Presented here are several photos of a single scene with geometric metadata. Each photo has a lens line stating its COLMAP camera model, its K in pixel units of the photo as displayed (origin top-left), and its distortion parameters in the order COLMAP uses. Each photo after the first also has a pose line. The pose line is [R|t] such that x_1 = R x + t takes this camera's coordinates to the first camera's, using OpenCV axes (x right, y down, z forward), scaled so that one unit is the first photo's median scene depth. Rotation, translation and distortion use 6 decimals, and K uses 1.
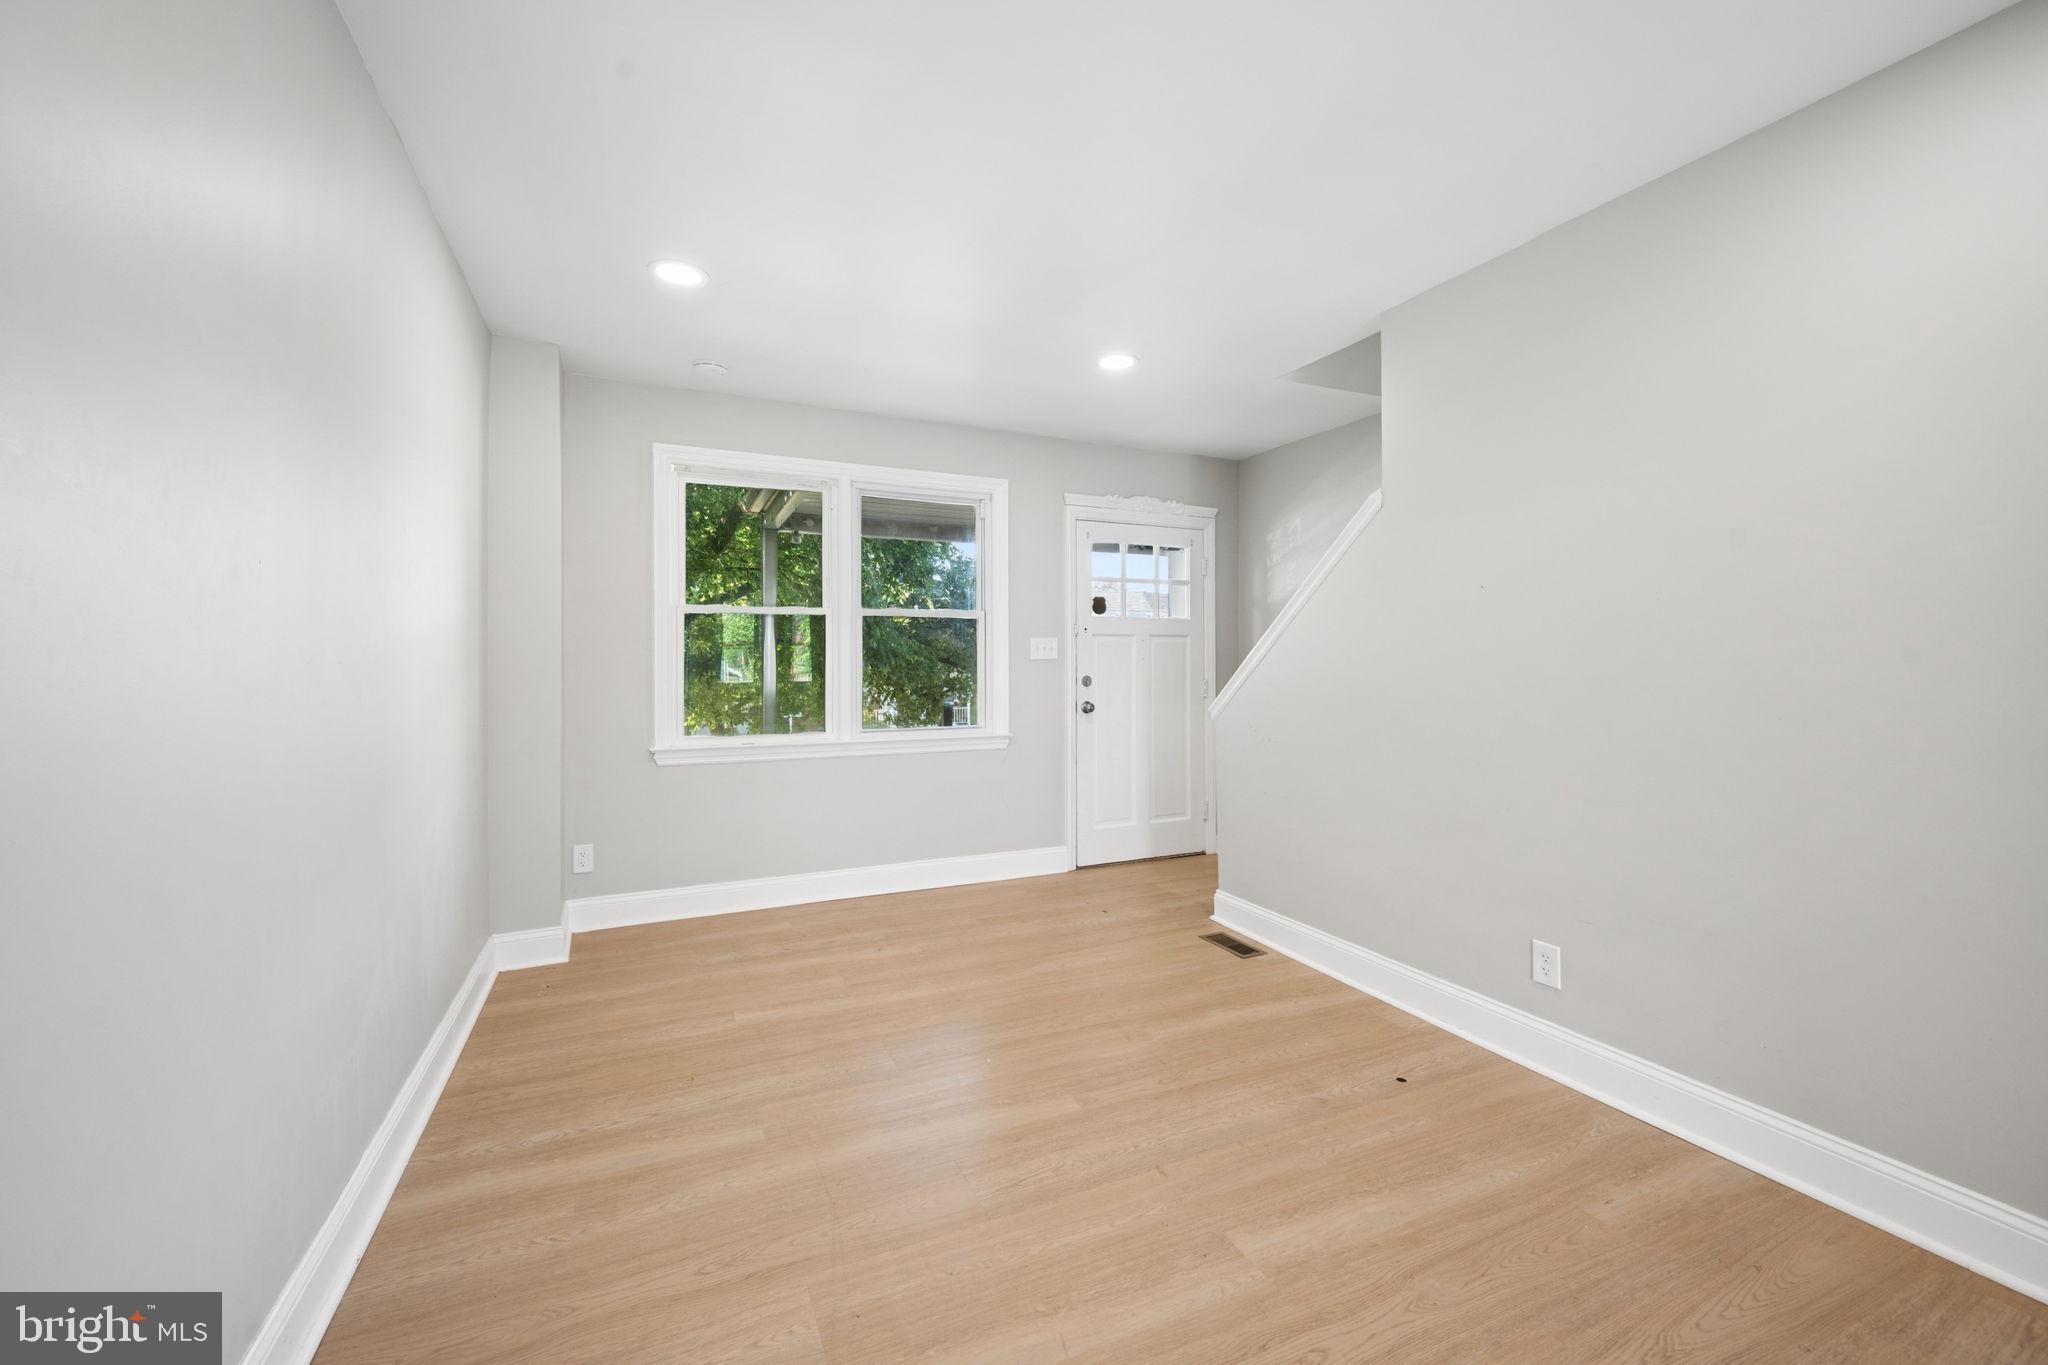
lens RADIAL K [[810.8, 0, 1021.1], [0, 810.8, 664.8], [0, 0, 1]] dist [0.005996, -0.000052]
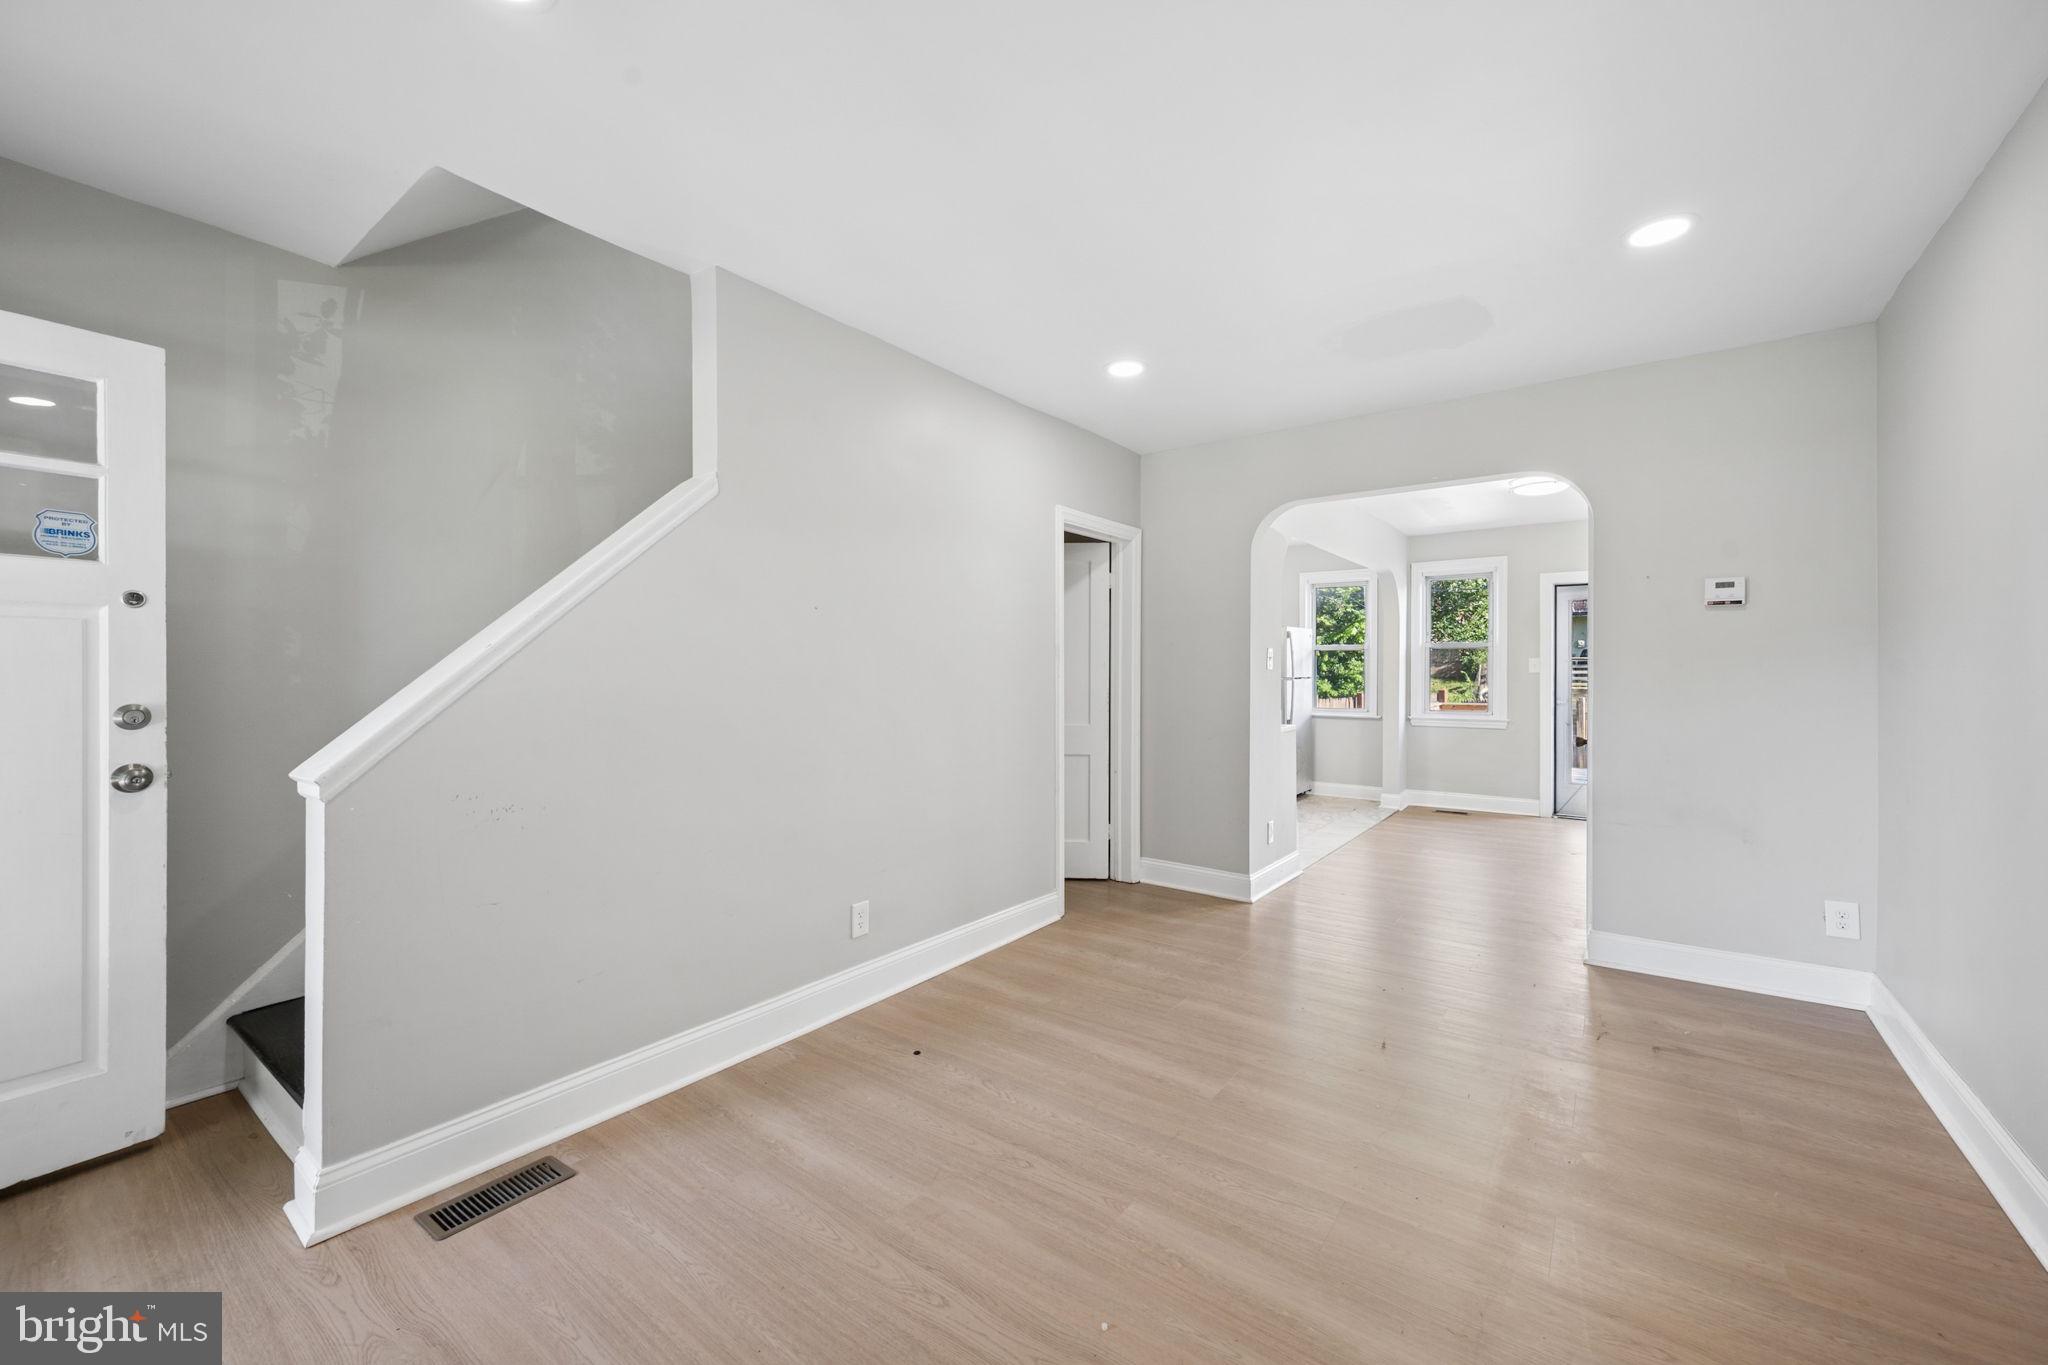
lens RADIAL K [[810.8, 0, 1021.1], [0, 810.8, 664.8], [0, 0, 1]] dist [0.005996, -0.000052]
pose [[-0.471328, 0.004486, 0.881947, -0.608842], [0.002438, 0.999990, -0.003784, -0.017087], [-0.881955, 0.000367, -0.471334, 1.460780]]
